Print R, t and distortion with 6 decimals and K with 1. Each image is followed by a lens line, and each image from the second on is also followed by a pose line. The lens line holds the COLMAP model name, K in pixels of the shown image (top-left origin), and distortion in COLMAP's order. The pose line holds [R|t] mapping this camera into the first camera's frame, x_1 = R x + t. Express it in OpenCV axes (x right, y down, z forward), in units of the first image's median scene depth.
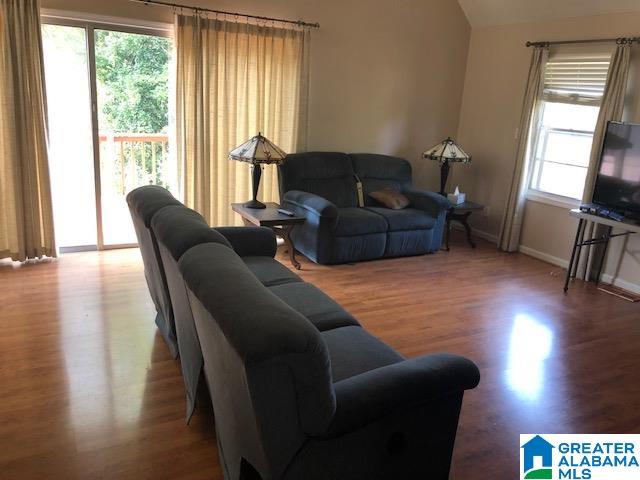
lens RADIAL K [[527.0, 0, 318.5], [0, 527.0, 241.2], [0, 0, 1]] dist [0.014731, 0.009021]
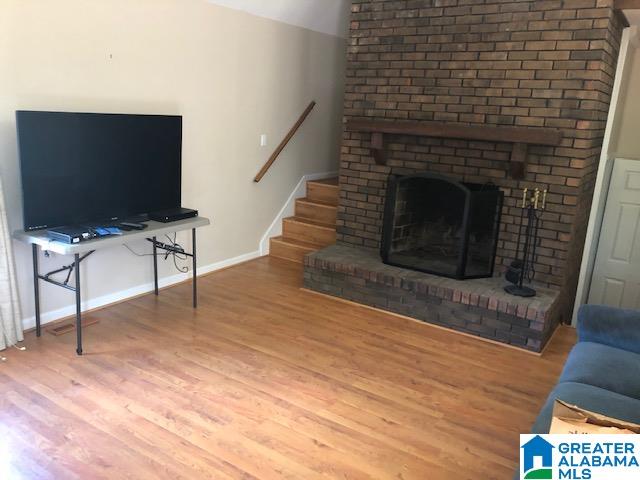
lens RADIAL K [[527.0, 0, 318.3], [0, 527.0, 240.1], [0, 0, 1]] dist [0.014731, 0.009021]
pose [[-0.457382, -0.295842, 0.838618, -0.258821], [0.185382, 0.890601, 0.415287, -0.317277], [-0.869733, 0.345409, -0.352501, 1.046492]]
